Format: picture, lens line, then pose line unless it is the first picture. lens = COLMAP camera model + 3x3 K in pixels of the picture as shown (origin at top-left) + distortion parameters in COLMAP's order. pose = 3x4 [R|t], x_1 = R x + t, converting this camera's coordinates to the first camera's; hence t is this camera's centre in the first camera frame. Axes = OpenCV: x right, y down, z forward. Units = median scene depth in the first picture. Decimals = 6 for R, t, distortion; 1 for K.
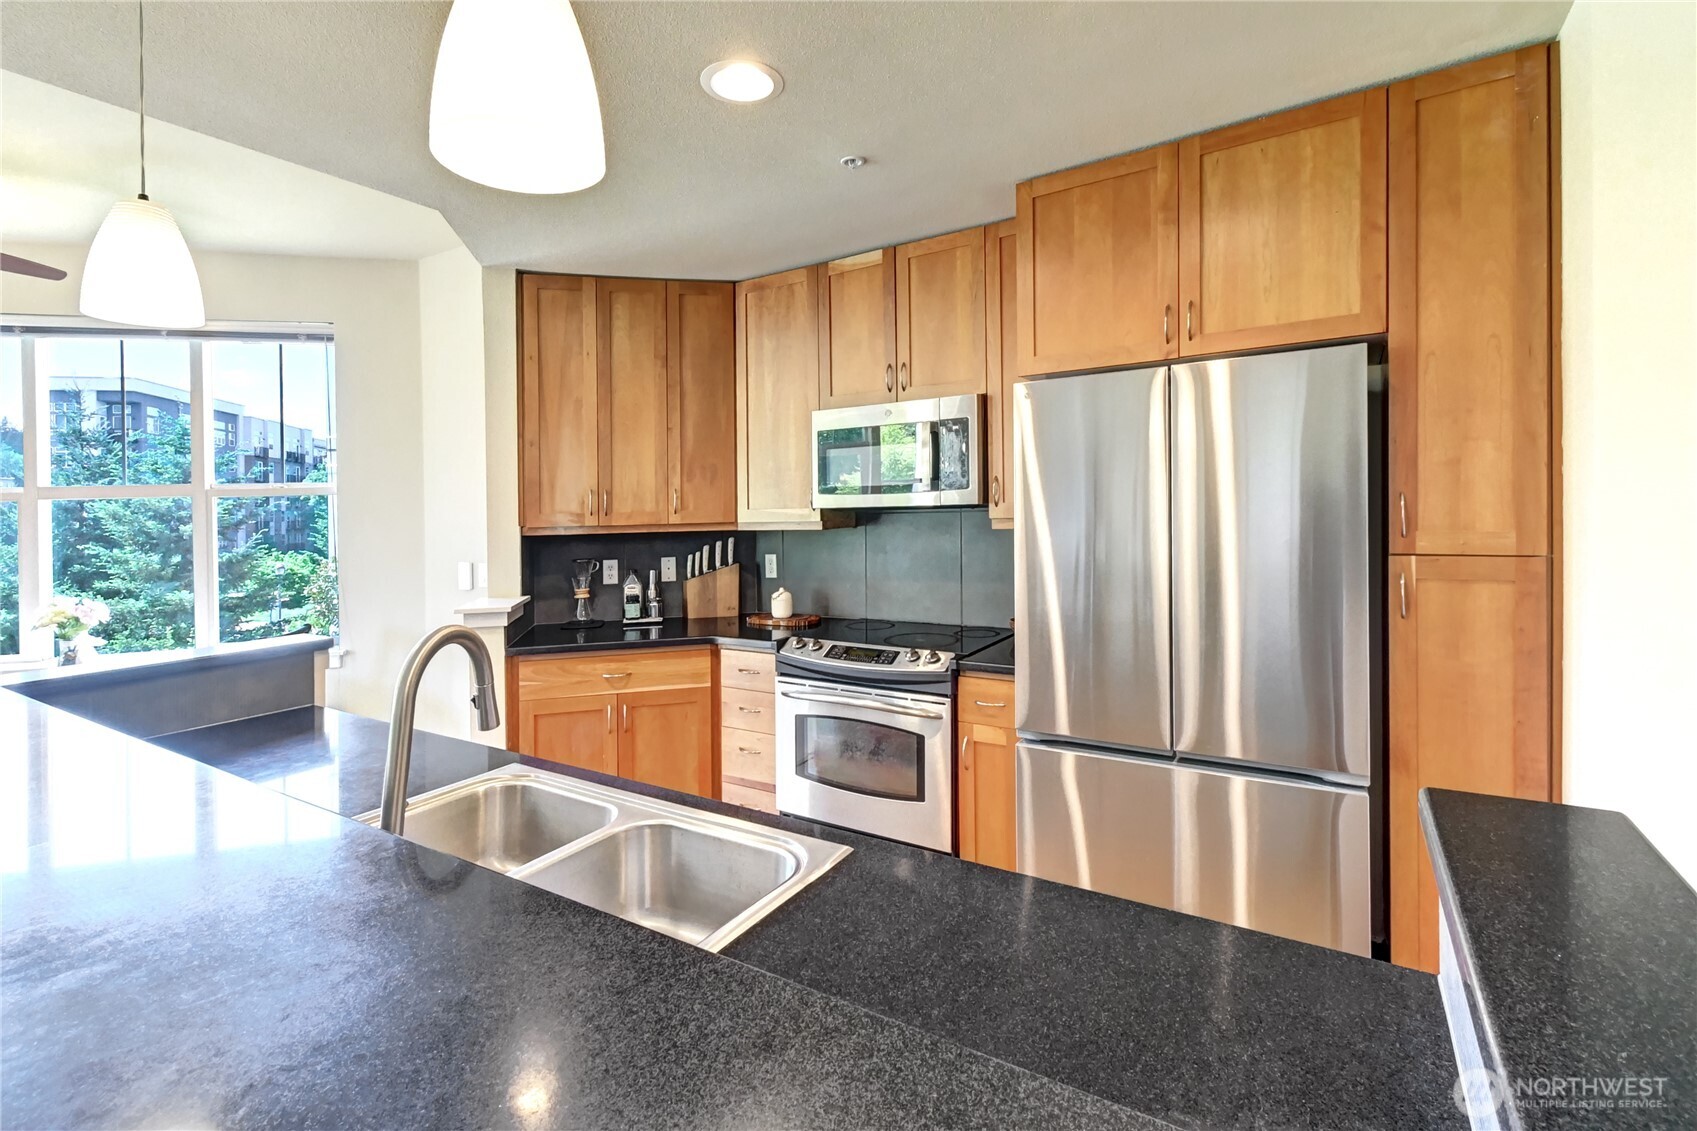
lens RADIAL K [[720.3, 0, 799.7], [0, 720.3, 513.5], [0, 0, 1]] dist [0.019729, -0.000039]
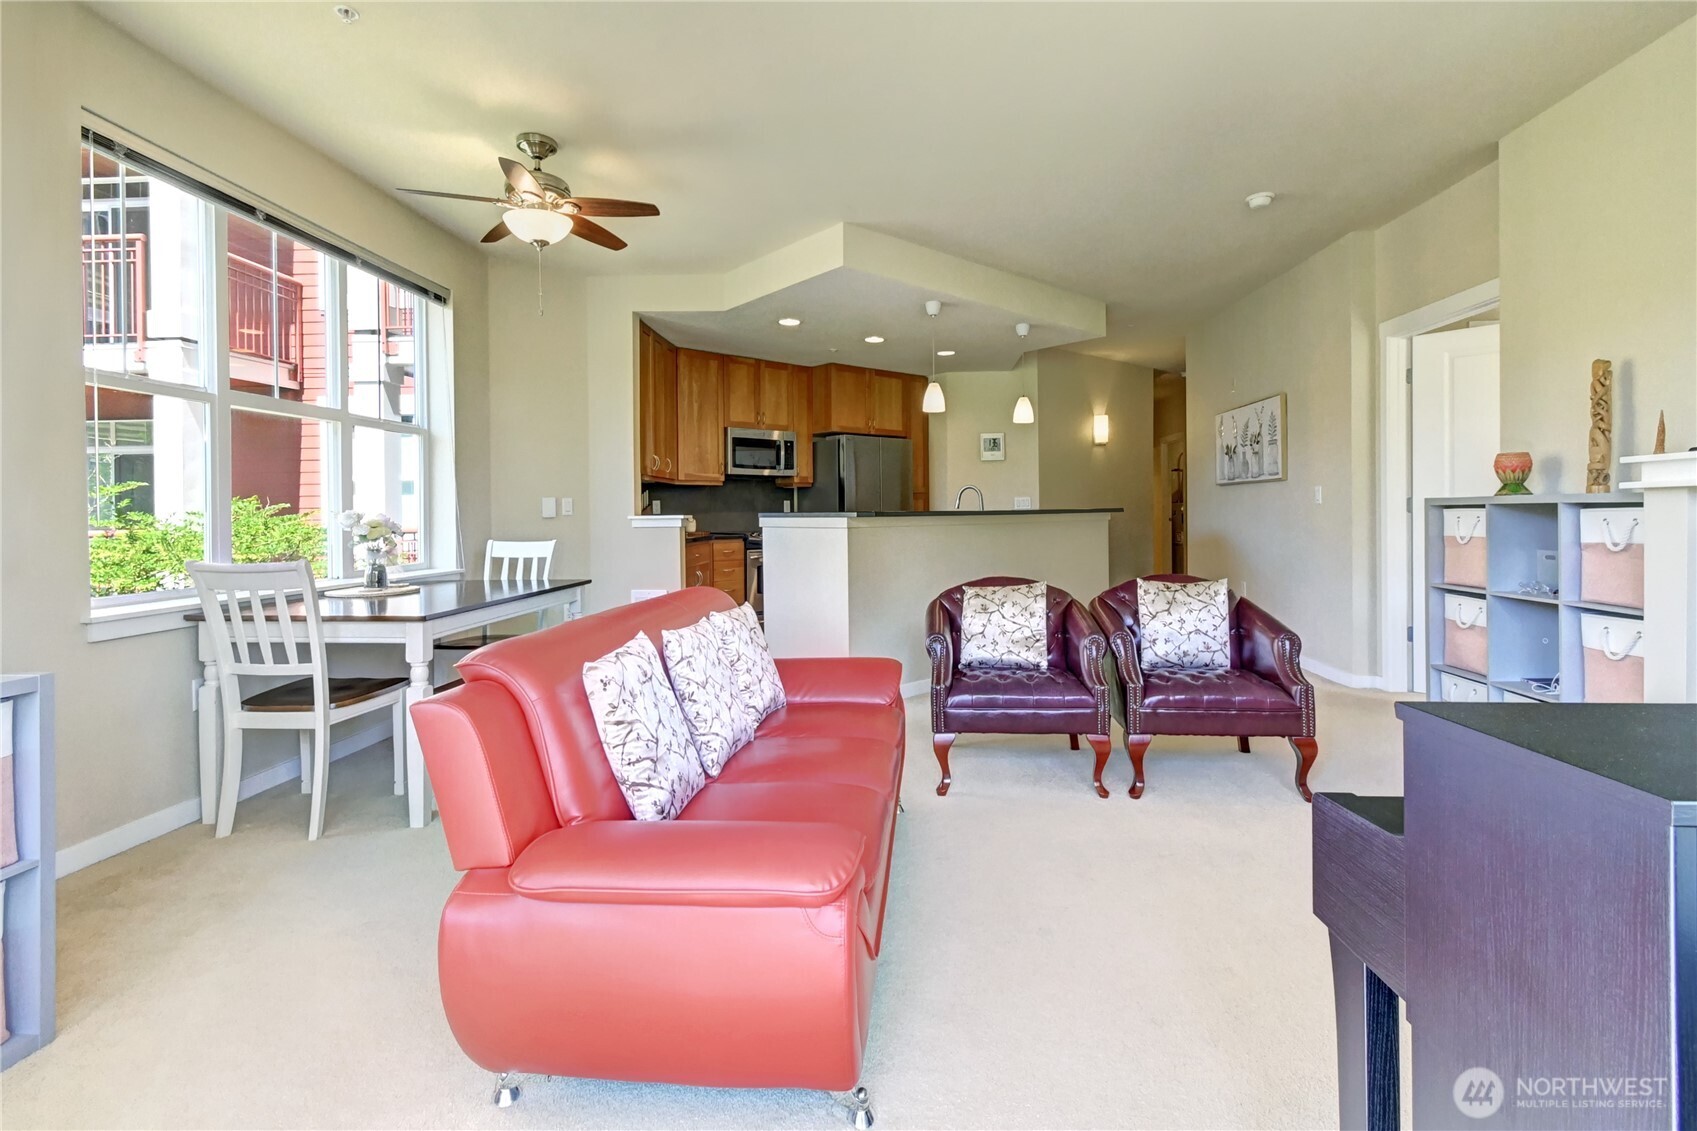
lens RADIAL K [[778.1, 0, 824.8], [0, 778.1, 516.7], [0, 0, 1]] dist [0.000880, 0.000136]
pose [[0.347838, 0.014389, 0.937444, -1.901943], [0.002283, 0.999866, -0.016194, 0.146230], [-0.937552, 0.007773, 0.347758, -0.027752]]
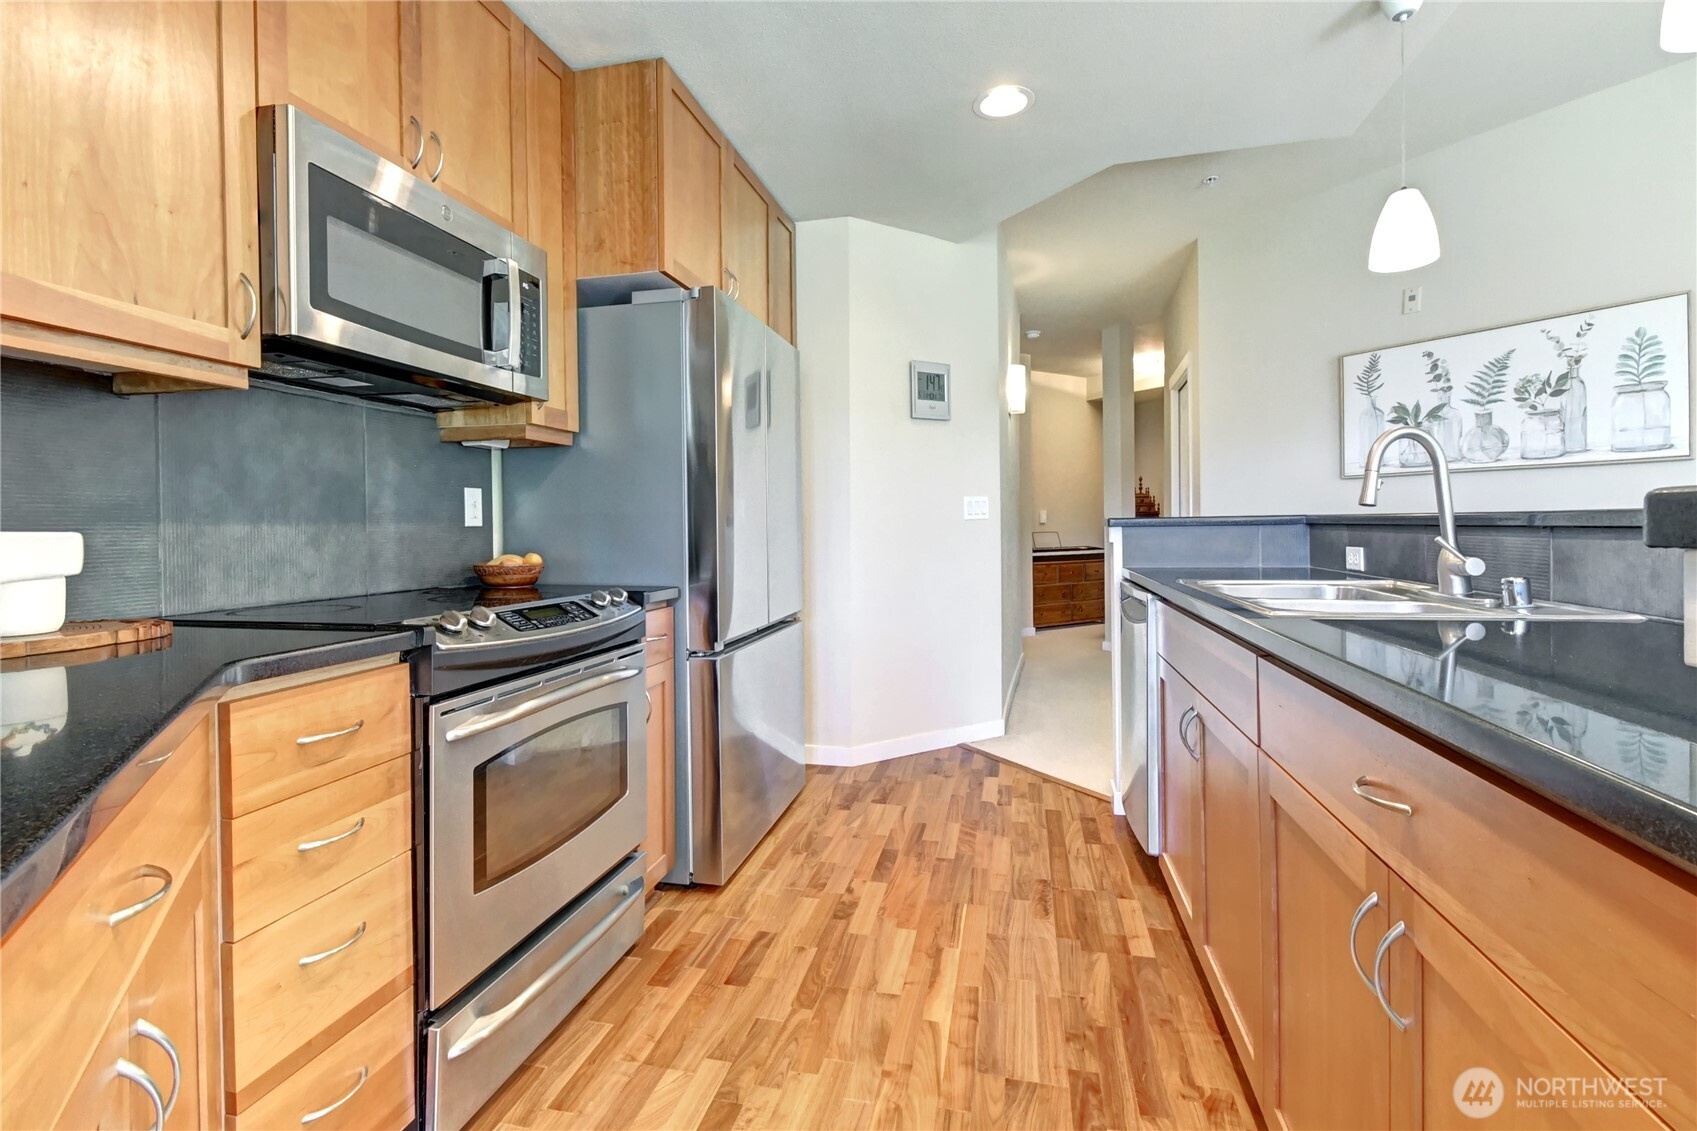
lens RADIAL K [[744.4, 0, 800.3], [0, 744.4, 535.3], [0, 0, 1]] dist [0.001652, 0.000054]
pose [[-0.264861, 0.017625, 0.964126, -0.464574], [0.020122, 0.999716, -0.012748, 0.118136], [-0.964077, 0.016024, -0.265140, 0.803920]]
